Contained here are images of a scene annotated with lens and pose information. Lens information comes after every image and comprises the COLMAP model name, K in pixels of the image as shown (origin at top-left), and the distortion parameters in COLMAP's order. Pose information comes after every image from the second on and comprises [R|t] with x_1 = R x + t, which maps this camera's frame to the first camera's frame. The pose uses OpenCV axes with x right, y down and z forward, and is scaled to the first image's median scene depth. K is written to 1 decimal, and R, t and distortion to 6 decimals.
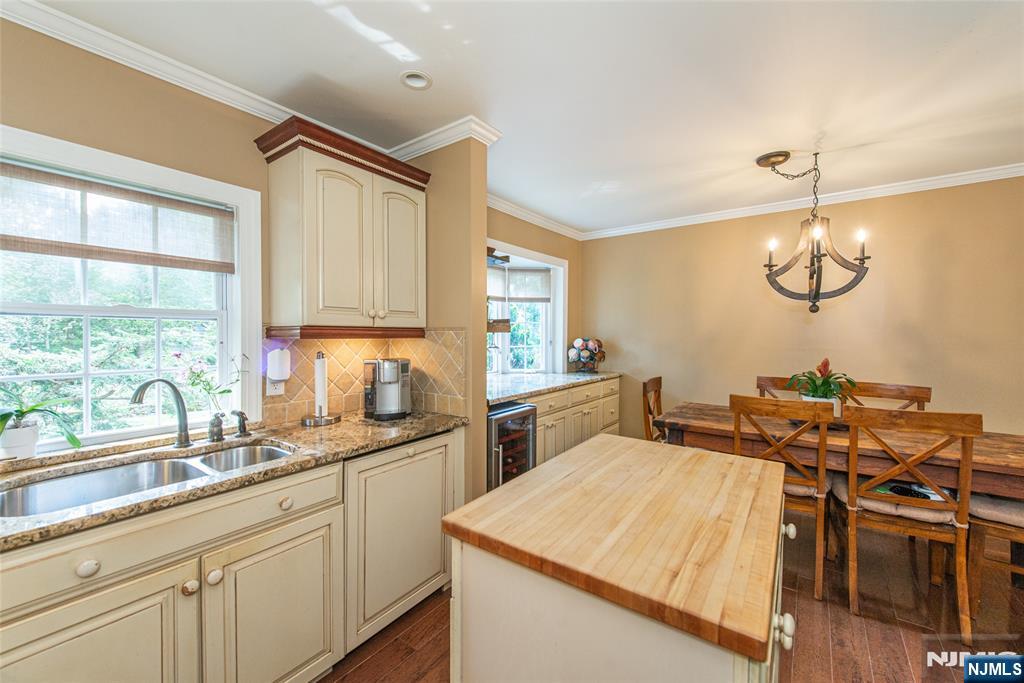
lens RADIAL K [[403.5, 0, 513.8], [0, 403.5, 339.8], [0, 0, 1]] dist [0.006944, -0.002818]
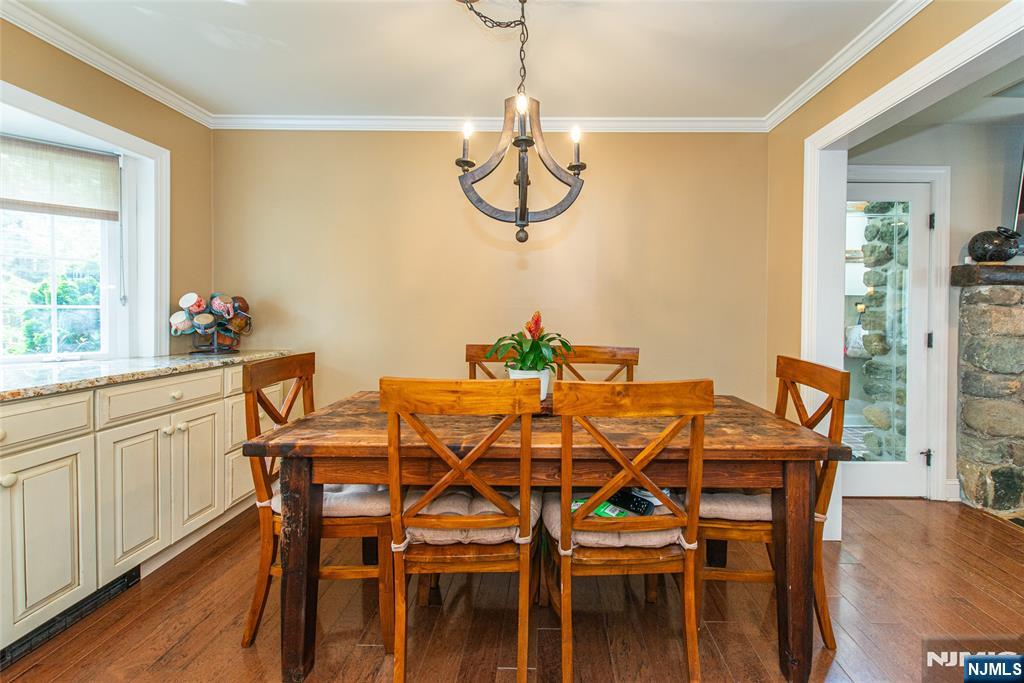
lens RADIAL K [[403.5, 0, 541.9], [0, 403.5, 321.6], [0, 0, 1]] dist [0.006944, -0.002818]
pose [[0.811501, -0.006100, 0.584319, 0.384213], [0.003843, 0.999980, 0.005101, 0.059740], [-0.584338, -0.001894, 0.811508, 0.447961]]
